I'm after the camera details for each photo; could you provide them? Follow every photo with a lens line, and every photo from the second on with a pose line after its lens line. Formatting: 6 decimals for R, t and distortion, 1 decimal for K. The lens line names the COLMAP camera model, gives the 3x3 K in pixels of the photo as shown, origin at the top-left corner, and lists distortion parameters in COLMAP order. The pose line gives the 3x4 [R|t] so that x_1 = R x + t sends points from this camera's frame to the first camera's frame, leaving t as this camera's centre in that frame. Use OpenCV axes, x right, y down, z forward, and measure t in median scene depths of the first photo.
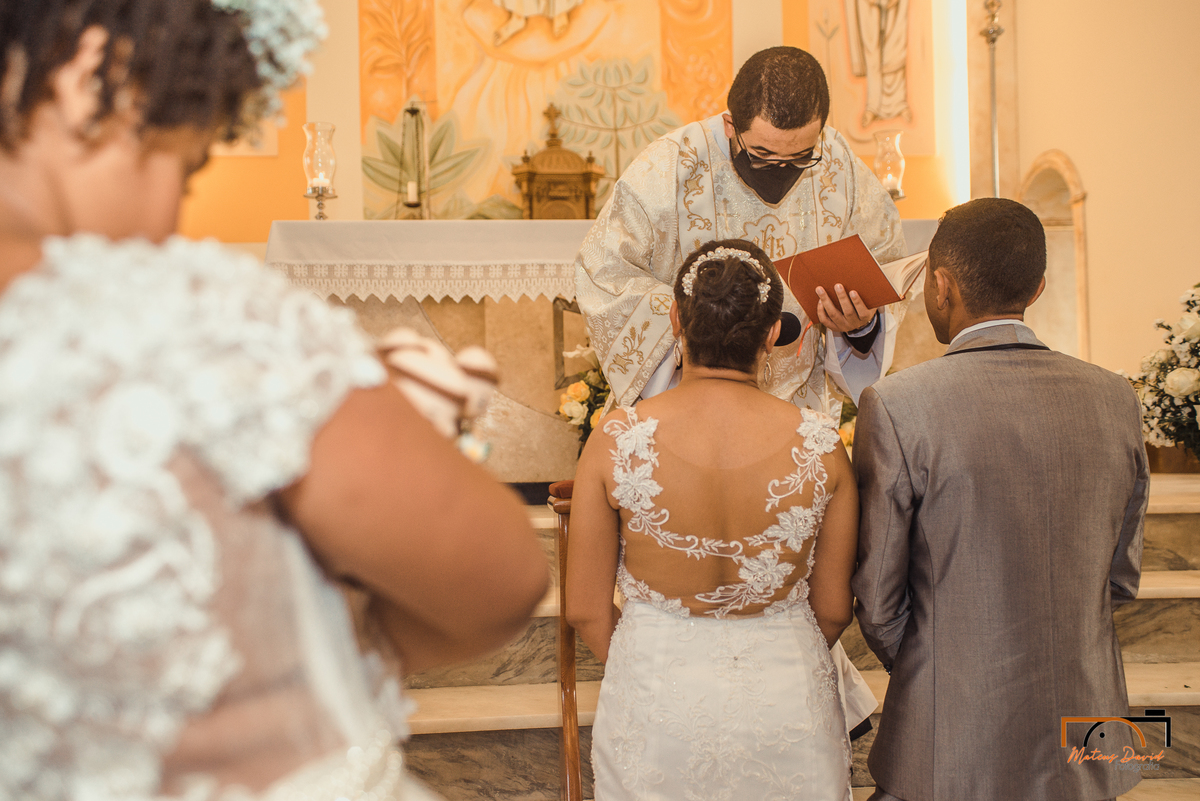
lens RADIAL K [[1218.0, 0, 600.0], [0, 1218.0, 400.5], [0, 0, 1]] dist [0.039955, 0.009643]
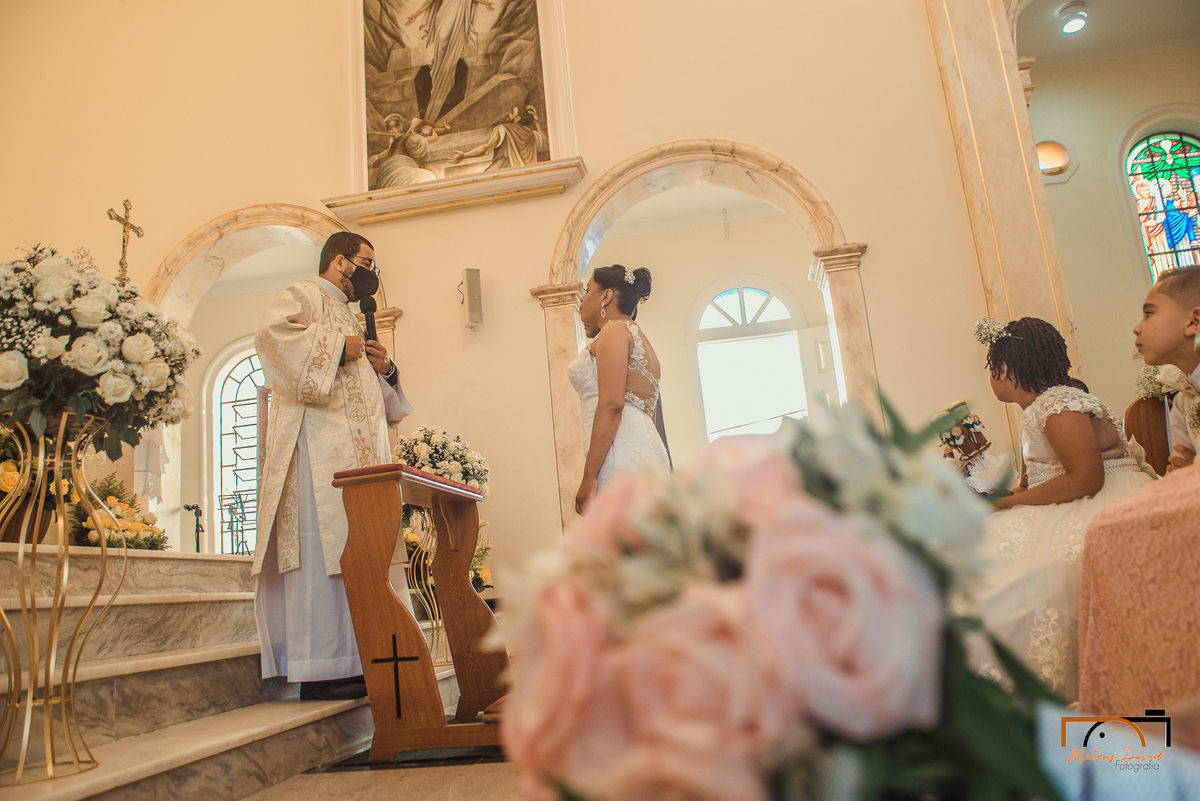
lens RADIAL K [[855.3, 0, 605.5], [0, 855.3, 397.8], [0, 0, 1]] dist [-0.075226, 0.004970]
pose [[0.244336, 0.206863, 0.947369, -0.313153], [0.060192, 0.971861, -0.227735, 0.075814], [-0.967821, 0.112668, 0.225009, 0.109547]]
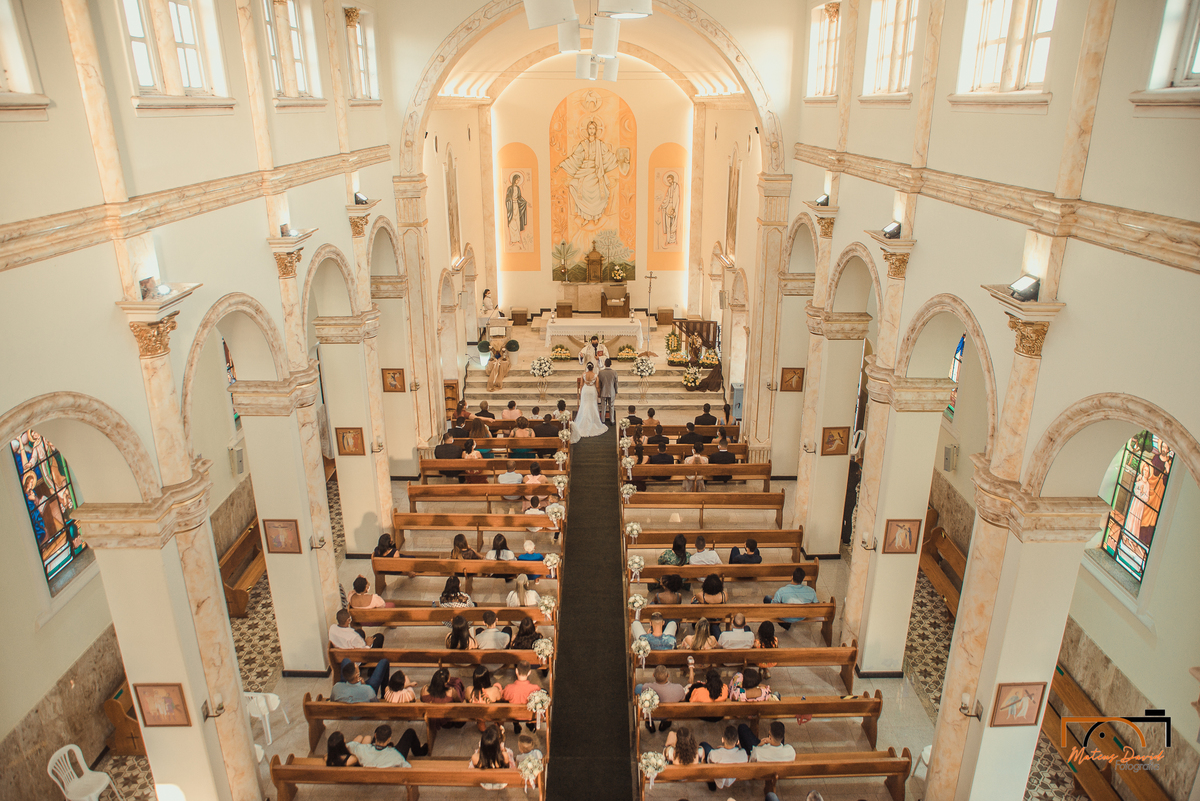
lens RADIAL K [[829.3, 0, 598.9], [0, 829.3, 406.4], [0, 0, 1]] dist [-0.100776, 0.064870]
pose [[0.994782, 0.055734, -0.085459, 0.271185], [-0.019009, 0.924191, 0.381457, -0.837562], [0.100241, -0.377842, 0.920428, -2.007831]]
